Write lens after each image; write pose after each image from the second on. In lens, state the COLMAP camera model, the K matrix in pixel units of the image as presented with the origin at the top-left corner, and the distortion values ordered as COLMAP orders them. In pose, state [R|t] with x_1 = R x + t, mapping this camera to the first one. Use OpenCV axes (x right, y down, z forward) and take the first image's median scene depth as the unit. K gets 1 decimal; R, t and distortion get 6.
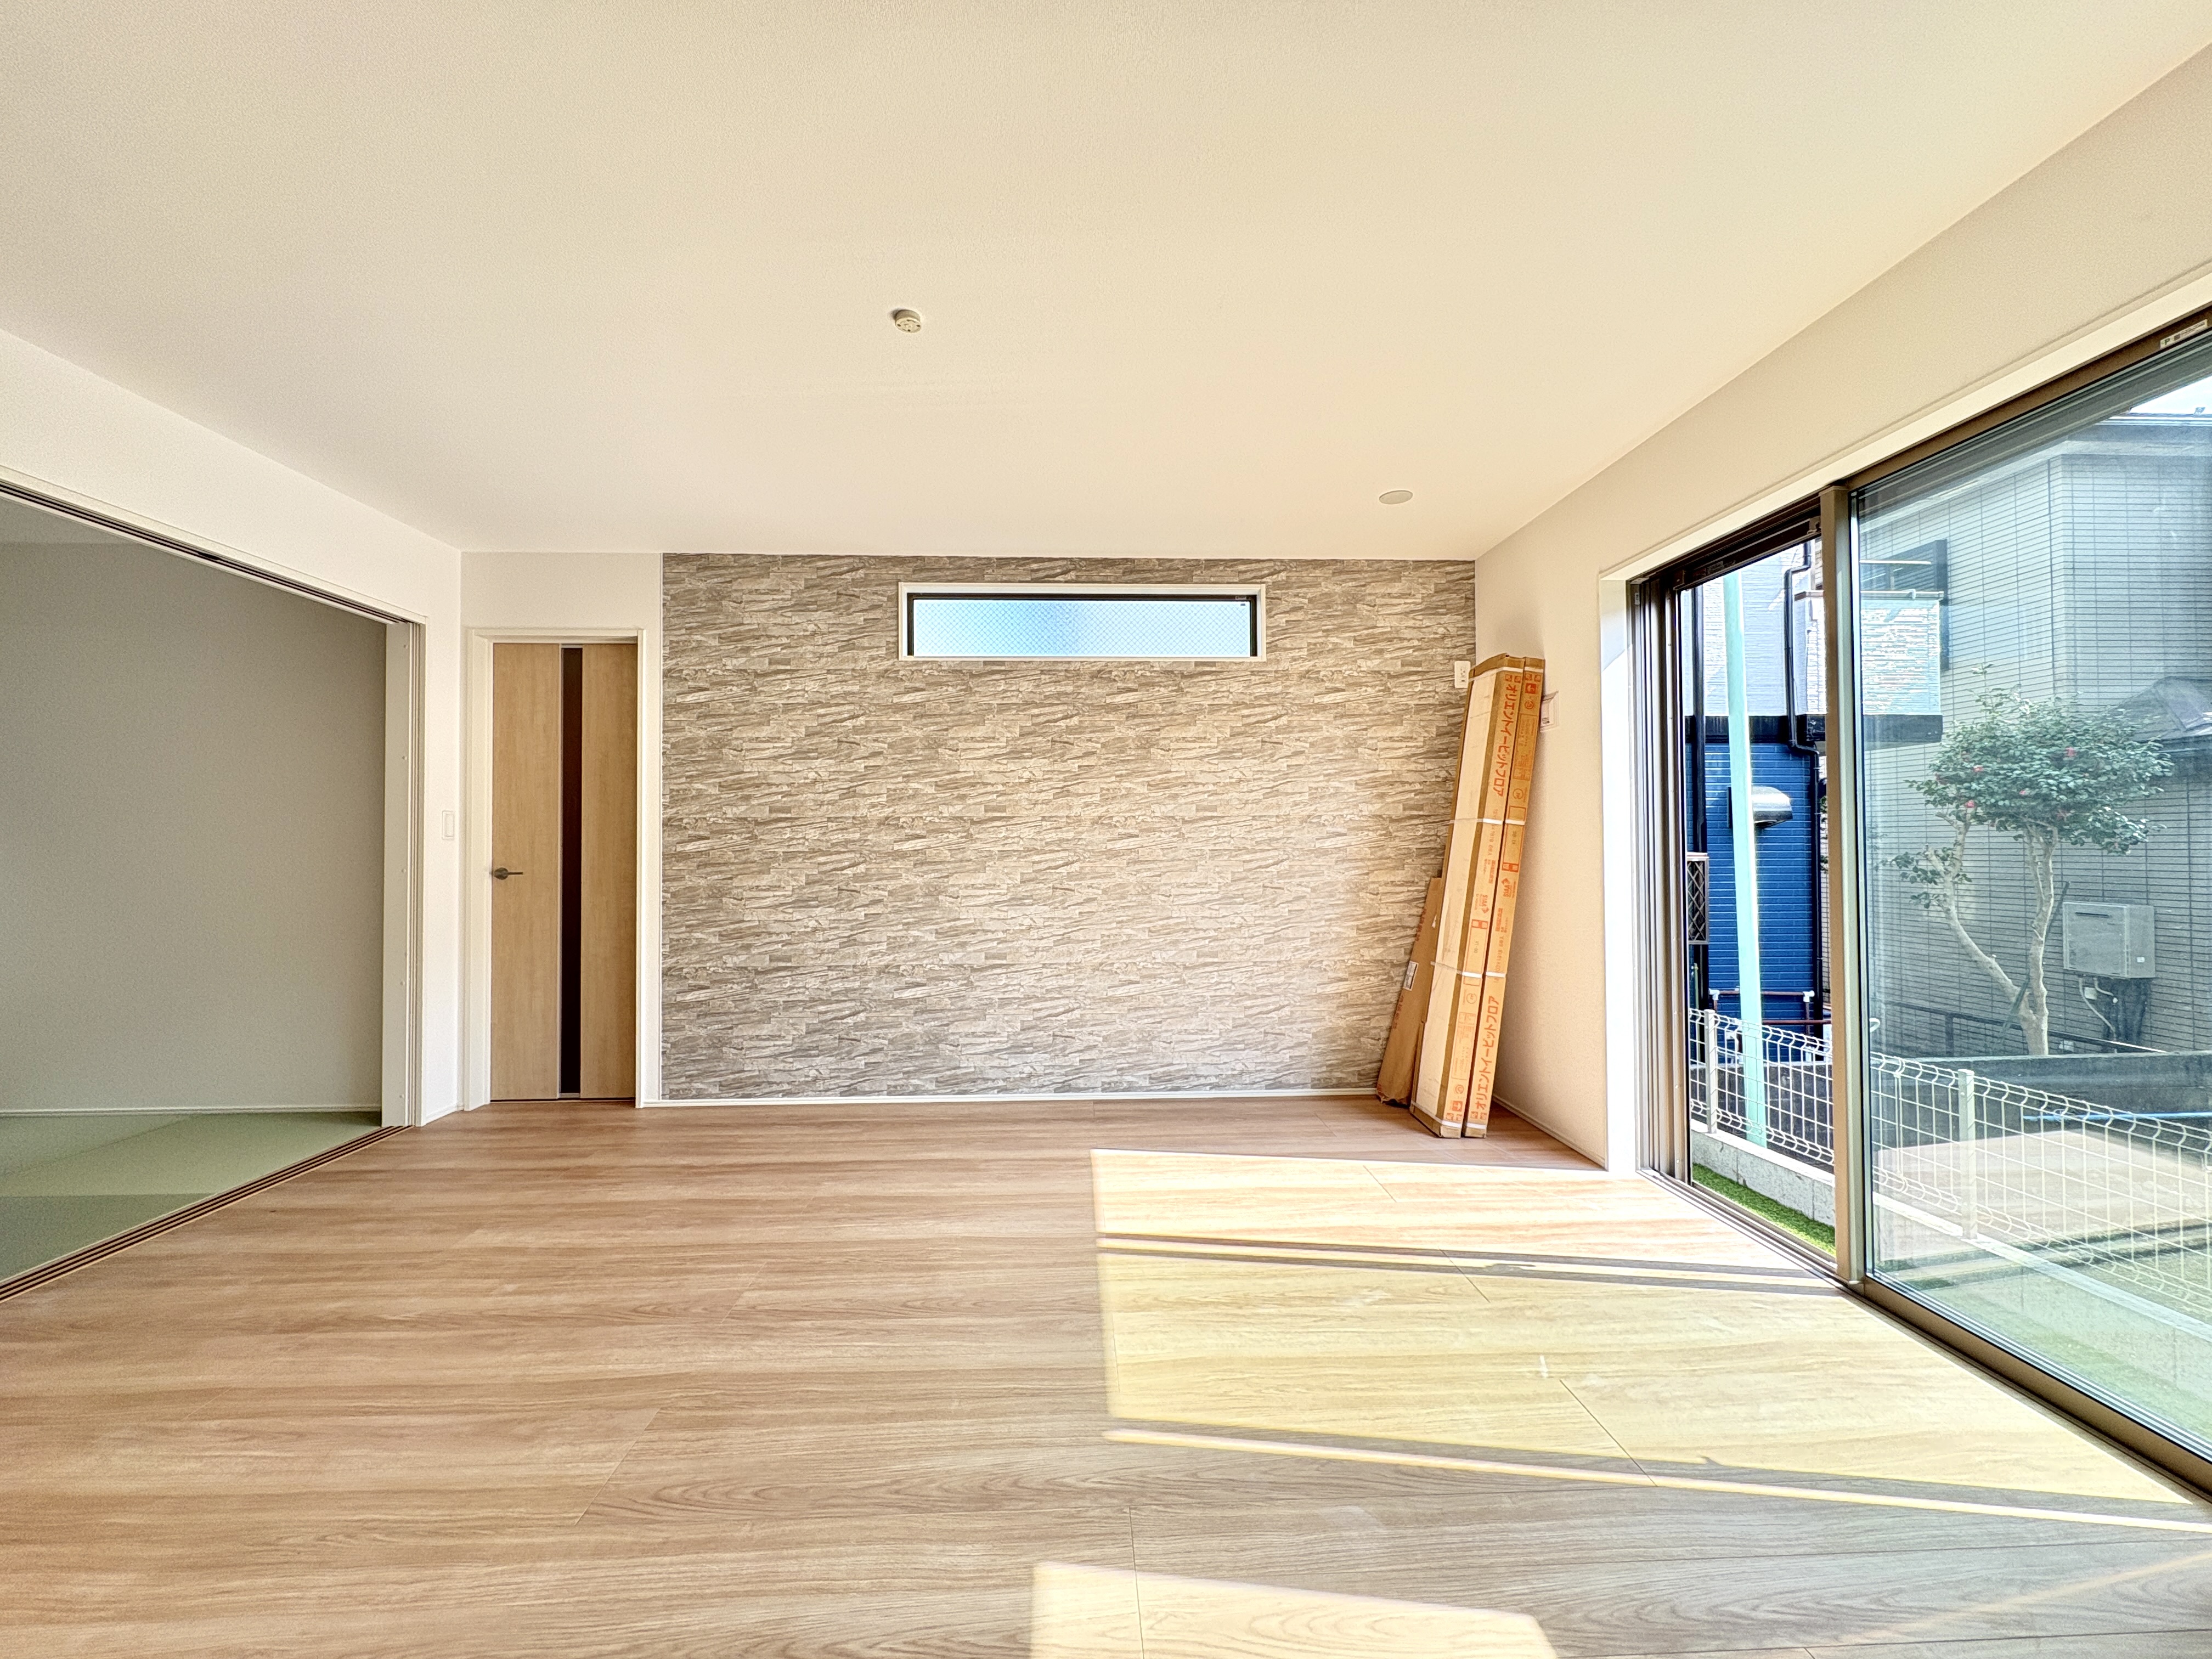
lens RADIAL K [[878.1, 0, 1106.7], [0, 878.1, 829.9], [0, 0, 1]] dist [-0.000831, 0.000208]
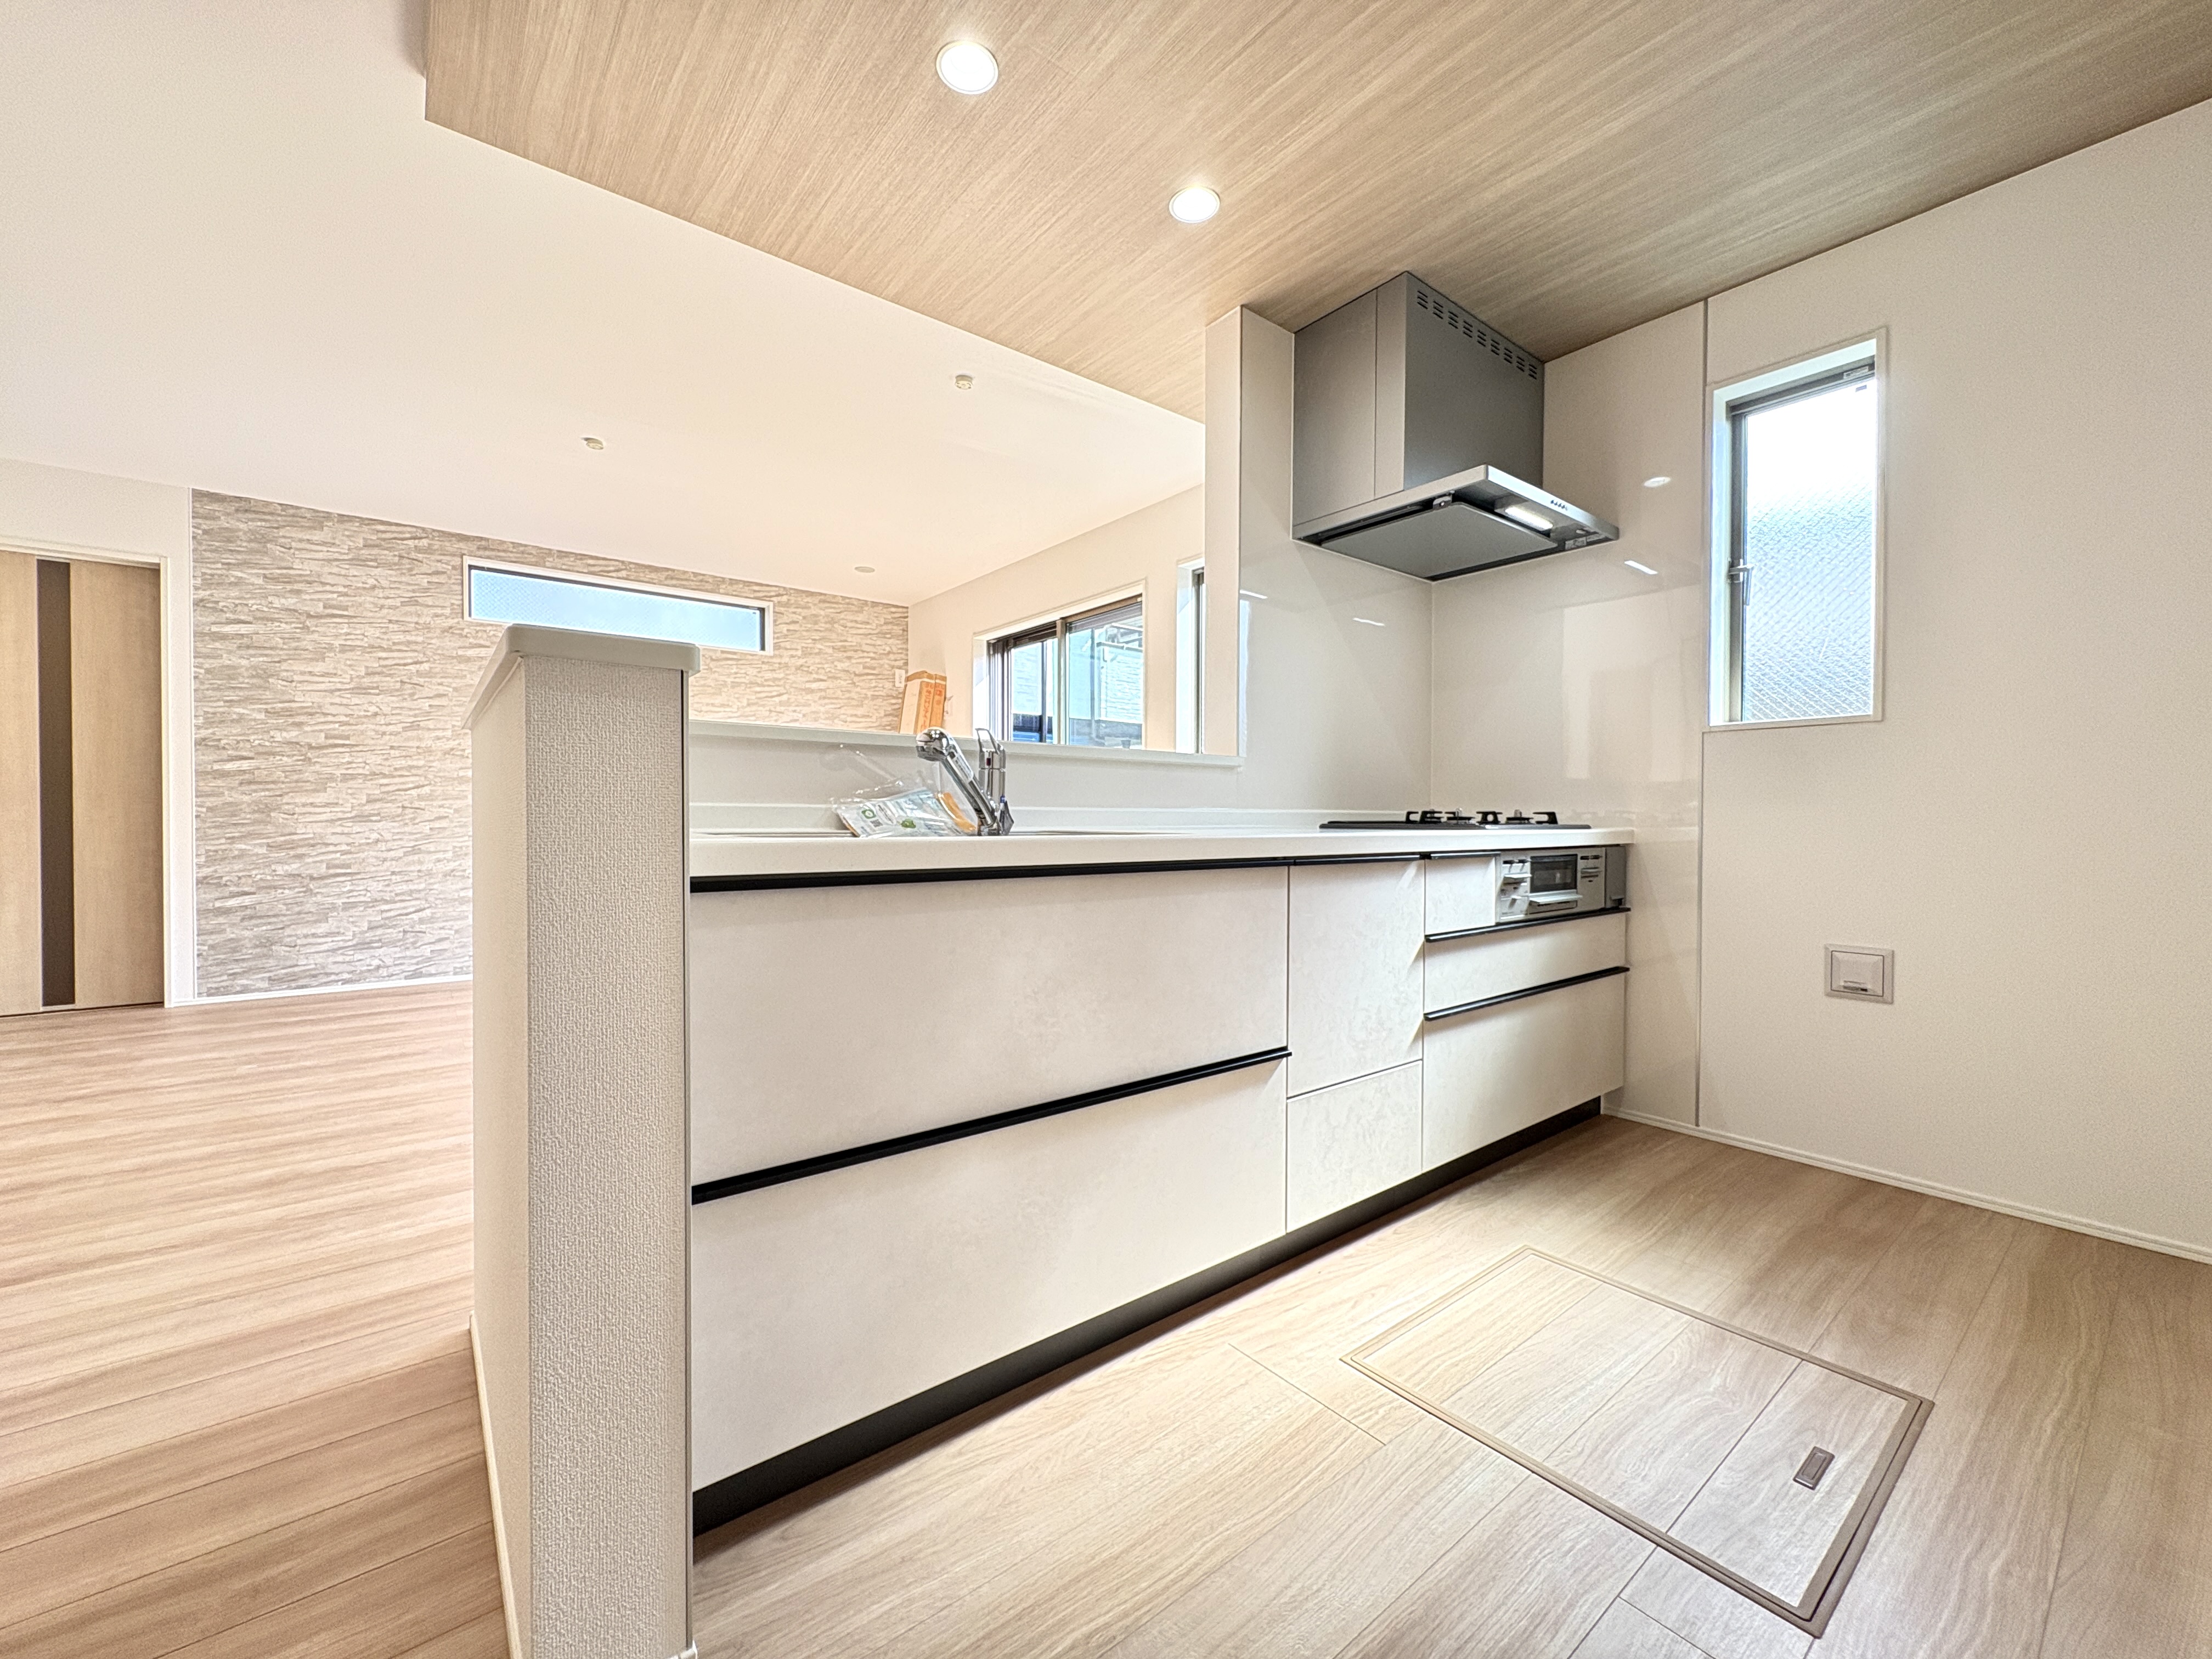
lens RADIAL K [[878.1, 0, 1103.6], [0, 878.1, 827.6], [0, 0, 1]] dist [-0.000831, 0.000208]
pose [[0.809792, 0.001263, 0.586716, -0.233119], [-0.015905, 0.999677, 0.019799, 0.057058], [-0.586501, -0.025365, 0.809551, -0.518651]]
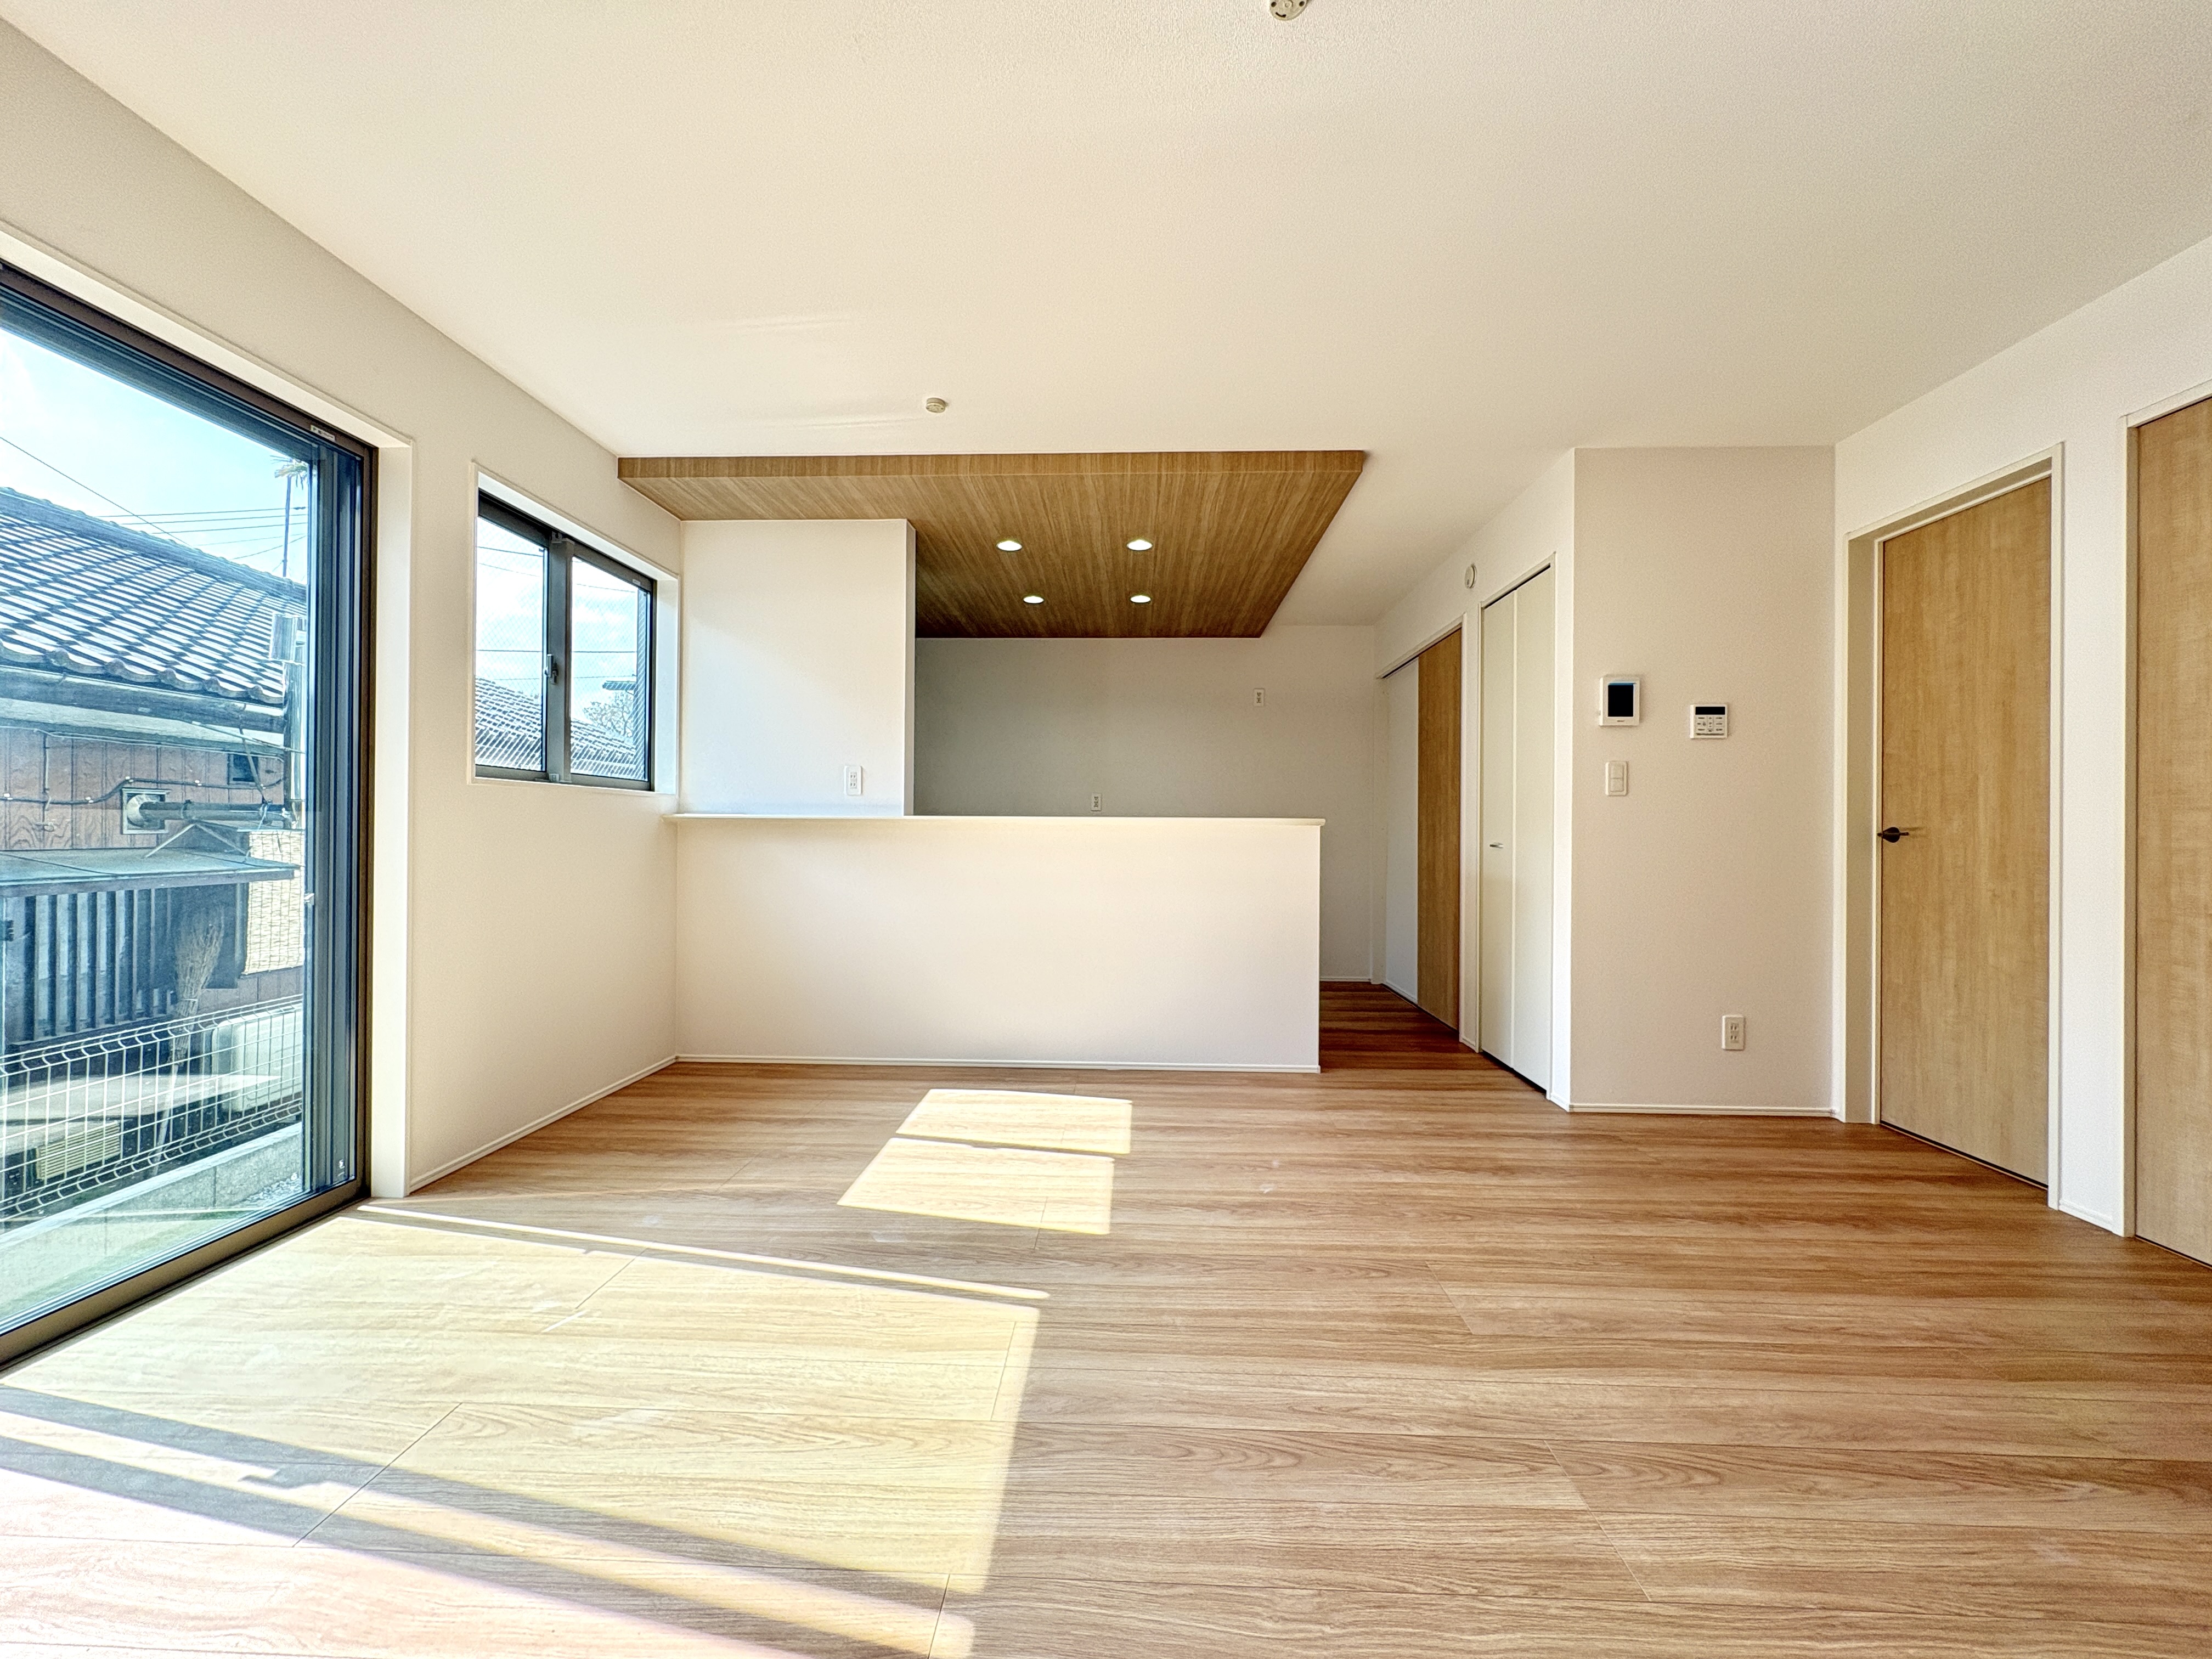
lens RADIAL K [[878.1, 0, 1107.3], [0, 878.1, 827.2], [0, 0, 1]] dist [-0.000831, 0.000208]
pose [[-0.996806, -0.001987, 0.079831, -0.077651], [-0.003401, 0.999840, -0.017588, 0.046025], [-0.079783, -0.017803, -0.996653, 0.930957]]
